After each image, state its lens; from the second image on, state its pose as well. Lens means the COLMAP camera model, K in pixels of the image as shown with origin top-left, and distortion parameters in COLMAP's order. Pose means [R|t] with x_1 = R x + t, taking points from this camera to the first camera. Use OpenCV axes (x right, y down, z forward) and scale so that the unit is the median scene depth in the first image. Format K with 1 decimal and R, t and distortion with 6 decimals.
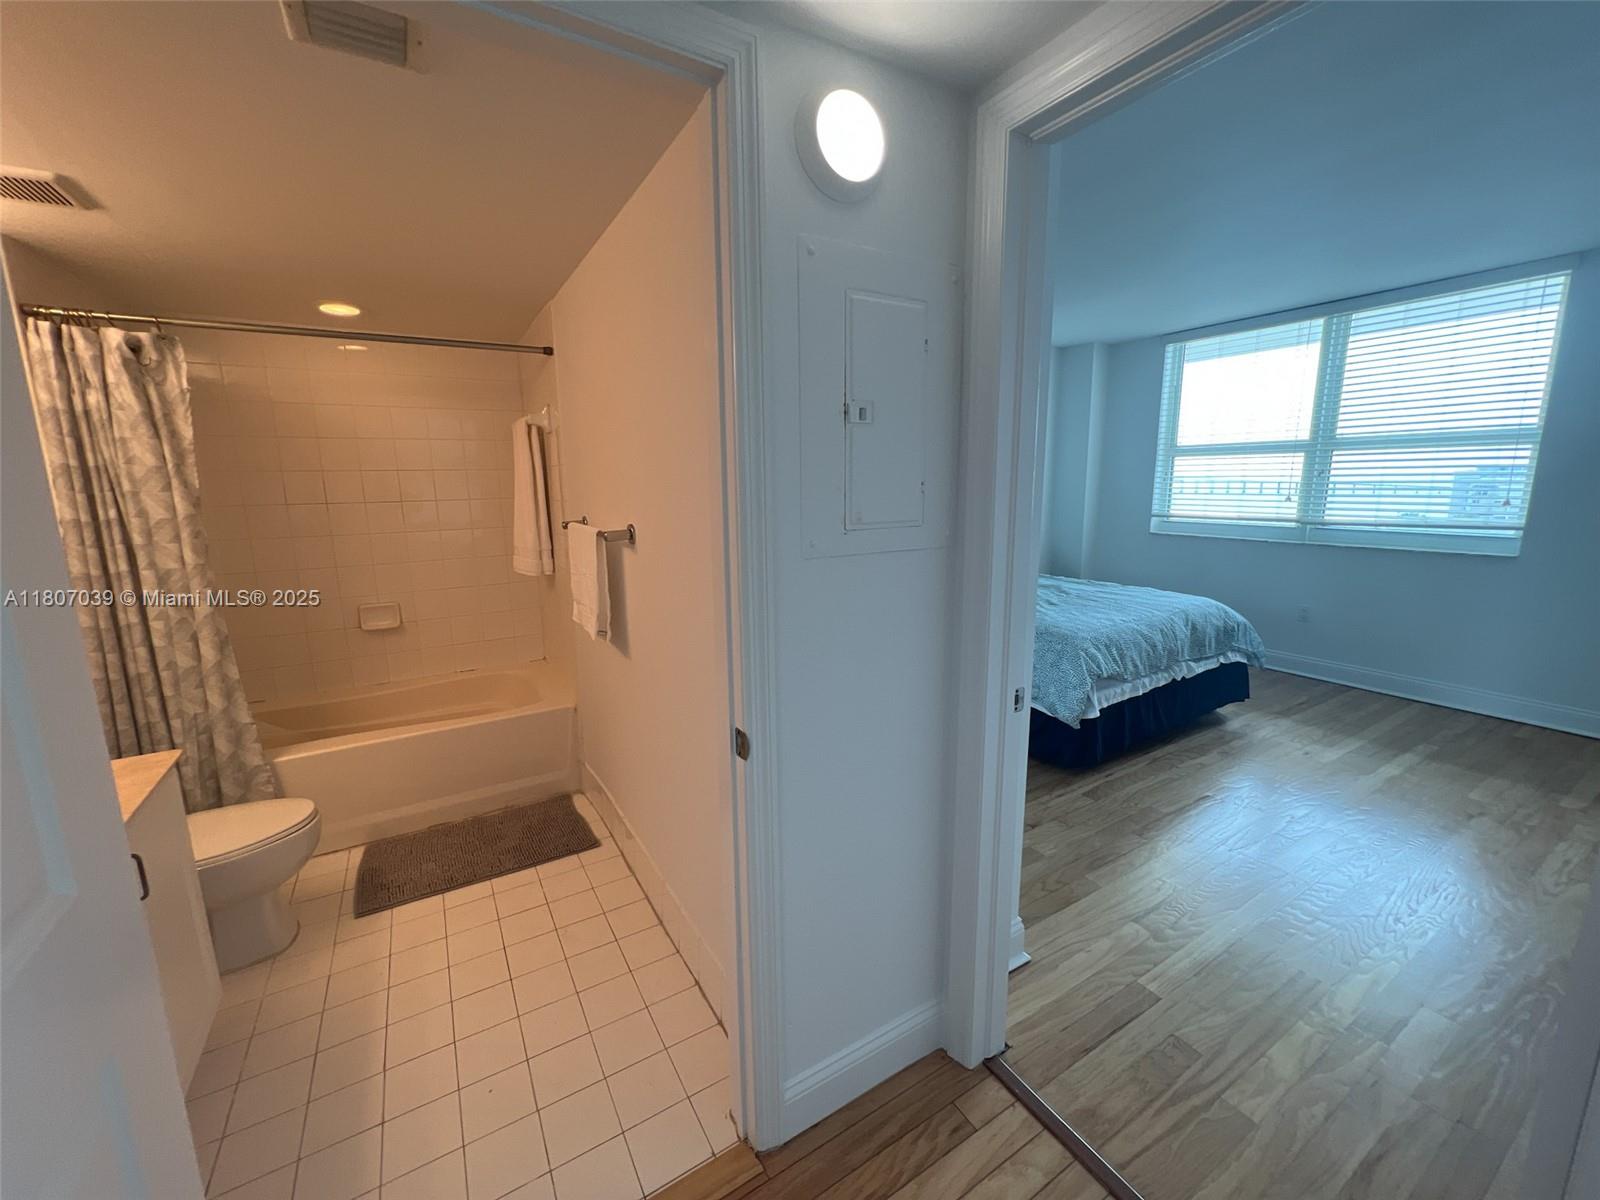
lens RADIAL K [[655.0, 0, 802.7], [0, 655.0, 594.6], [0, 0, 1]] dist [0.003846, 0.000980]
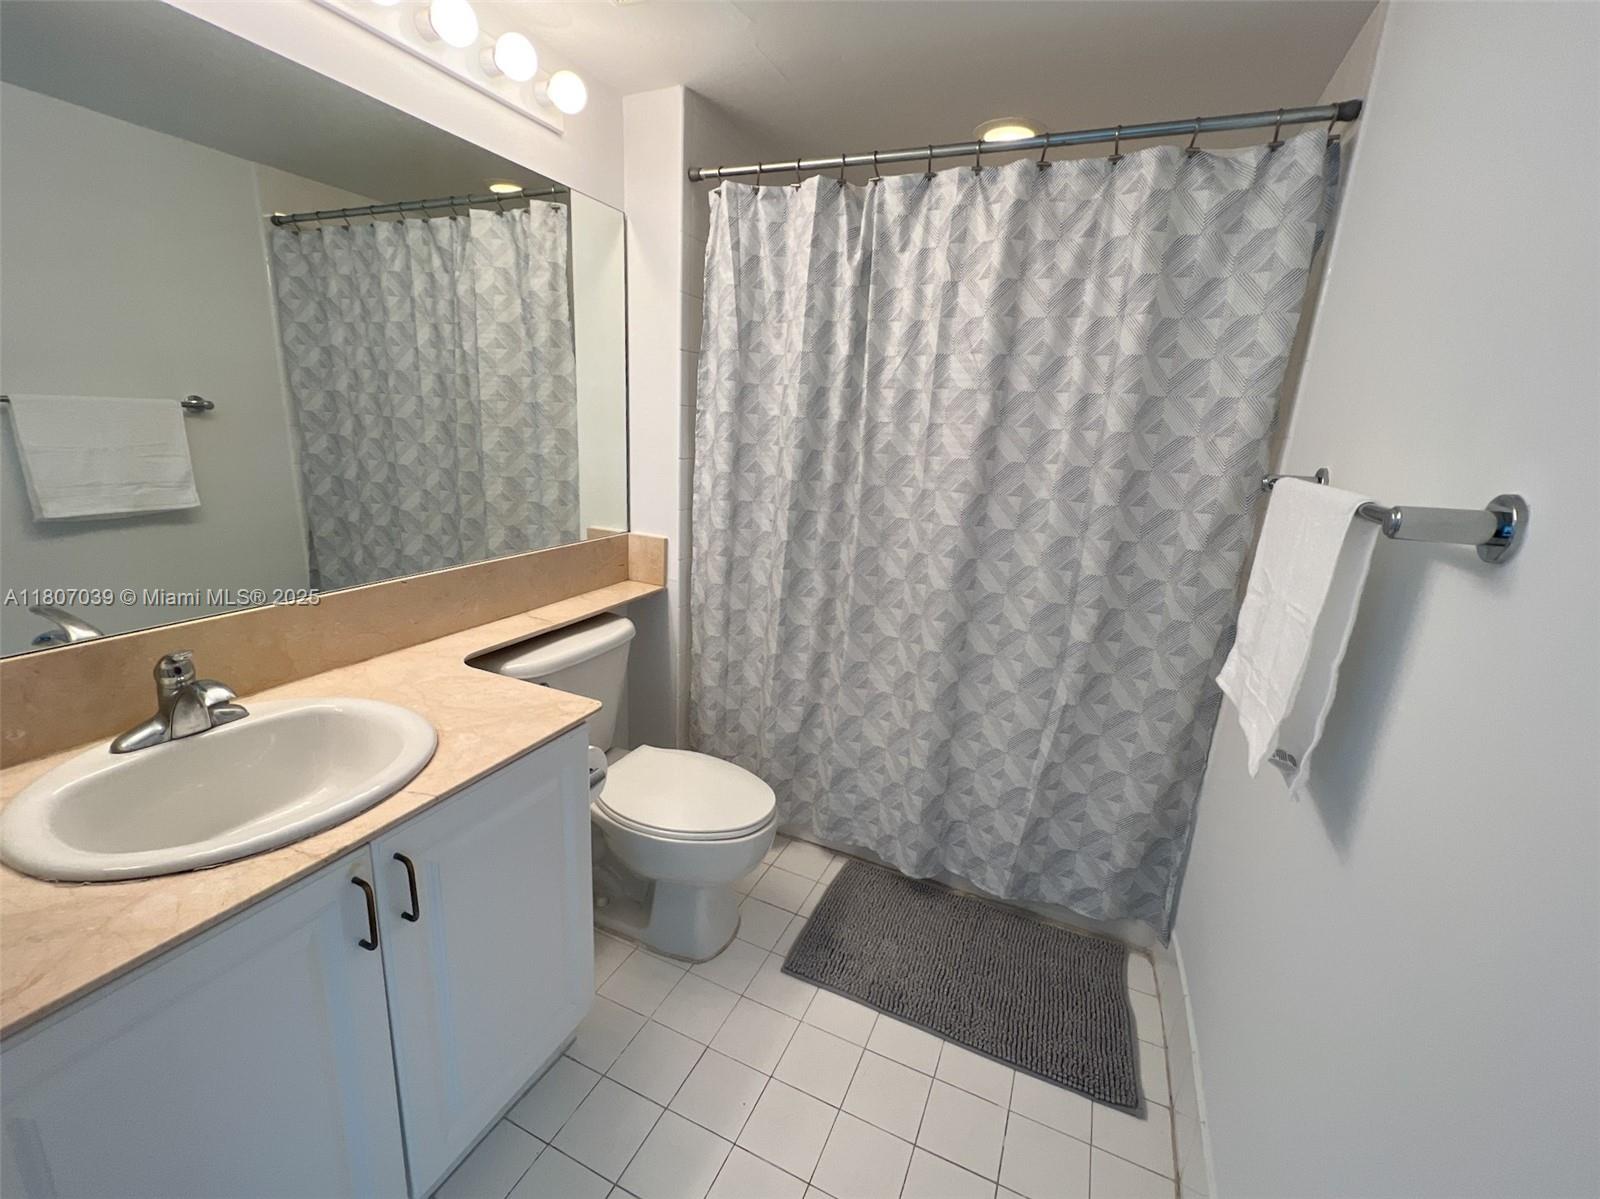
lens RADIAL K [[655.0, 0, 802.7], [0, 655.0, 594.1], [0, 0, 1]] dist [0.003846, 0.000980]
pose [[0.570132, 0.250476, -0.782440, -0.181516], [-0.216551, 0.964527, 0.150974, -0.034109], [0.792500, 0.083363, 0.604148, 0.505431]]
